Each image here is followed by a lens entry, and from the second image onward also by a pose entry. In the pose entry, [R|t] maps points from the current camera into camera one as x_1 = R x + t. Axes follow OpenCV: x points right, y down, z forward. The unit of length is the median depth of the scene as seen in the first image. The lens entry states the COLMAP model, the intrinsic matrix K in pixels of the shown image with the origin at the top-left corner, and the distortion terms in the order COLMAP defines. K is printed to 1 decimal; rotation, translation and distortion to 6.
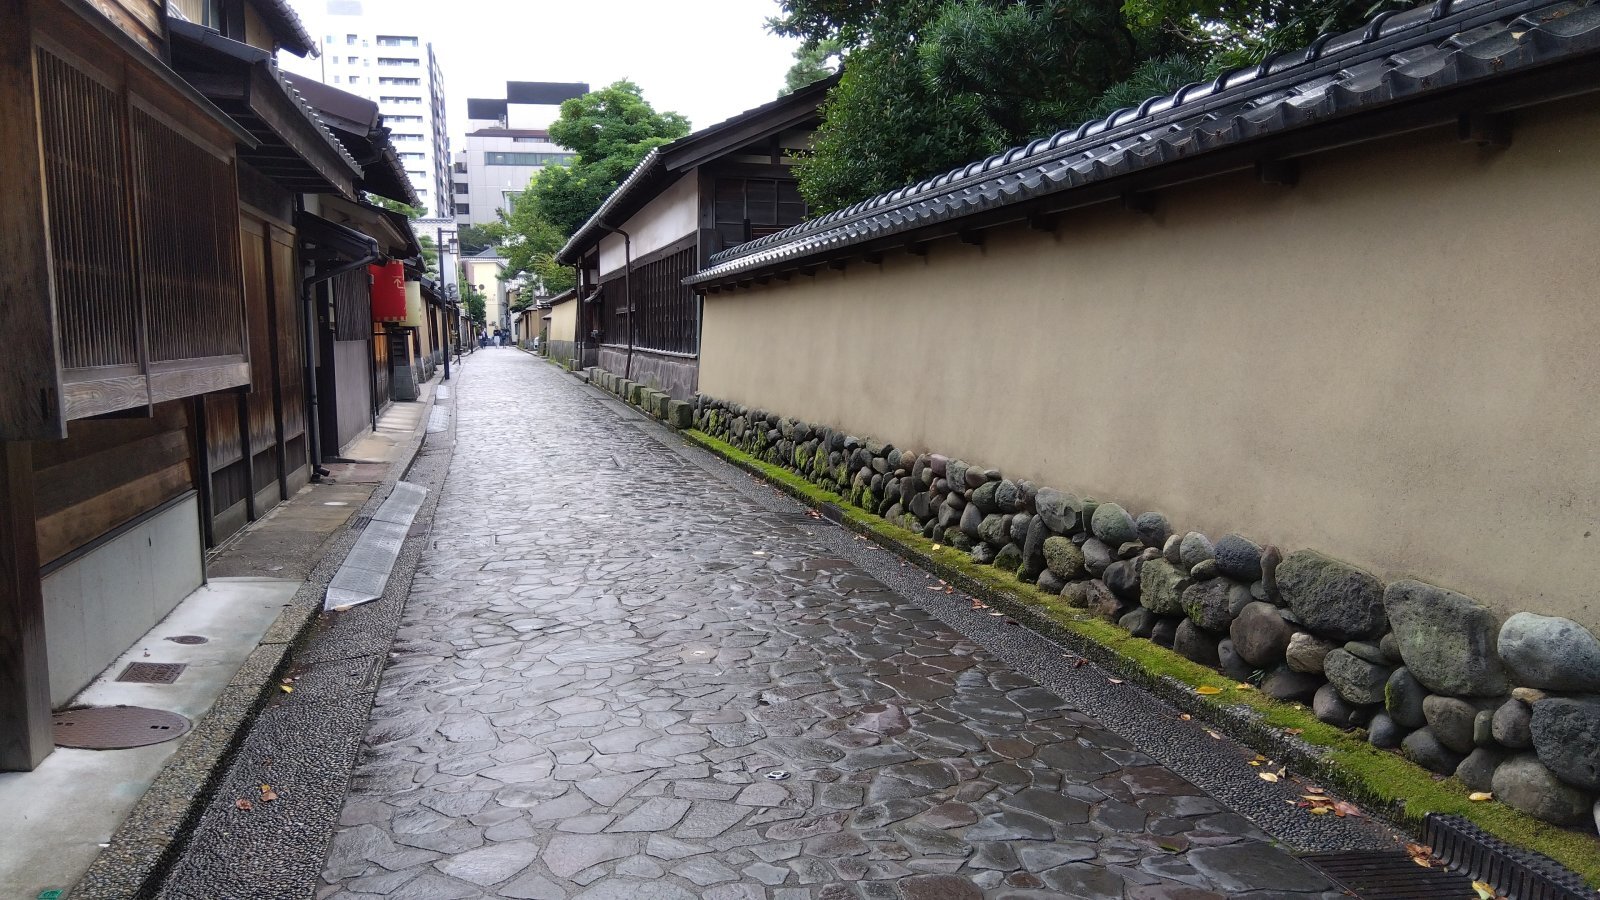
lens RADIAL K [[1139.8, 0, 798.4], [0, 1139.8, 459.6], [0, 0, 1]] dist [0.001627, -0.002861]
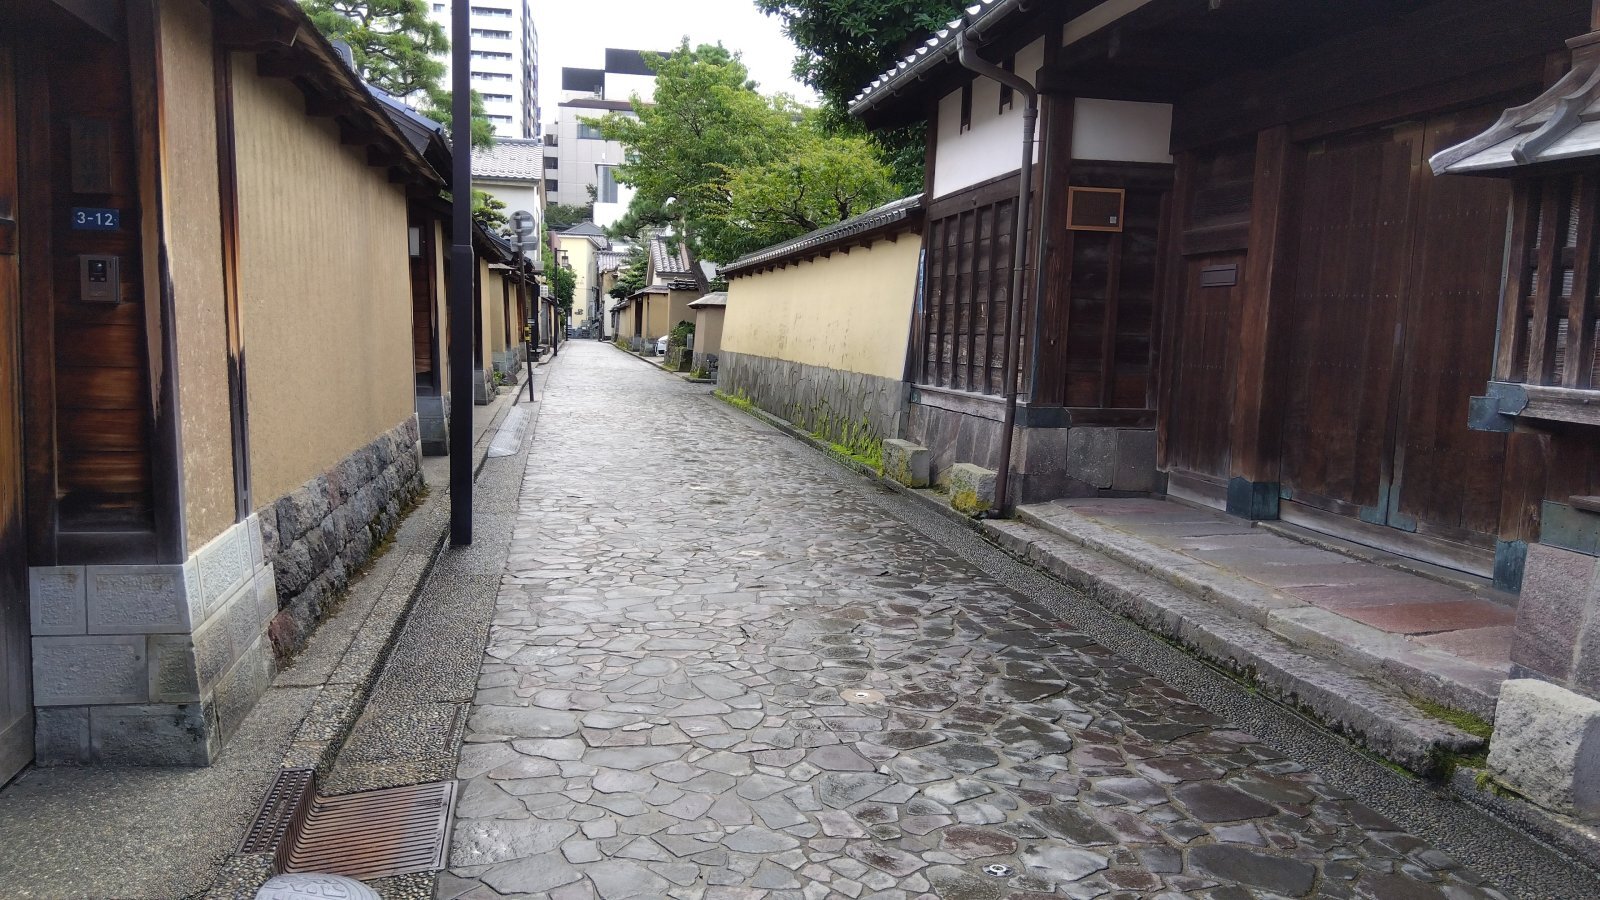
lens RADIAL K [[1139.8, 0, 798.4], [0, 1139.8, 459.6], [0, 0, 1]] dist [0.001627, -0.002861]
pose [[0.996669, 0.054881, -0.060321, -0.036906], [-0.054940, 0.998489, 0.000669, -0.014532], [0.060267, 0.002647, 0.998179, 0.125648]]
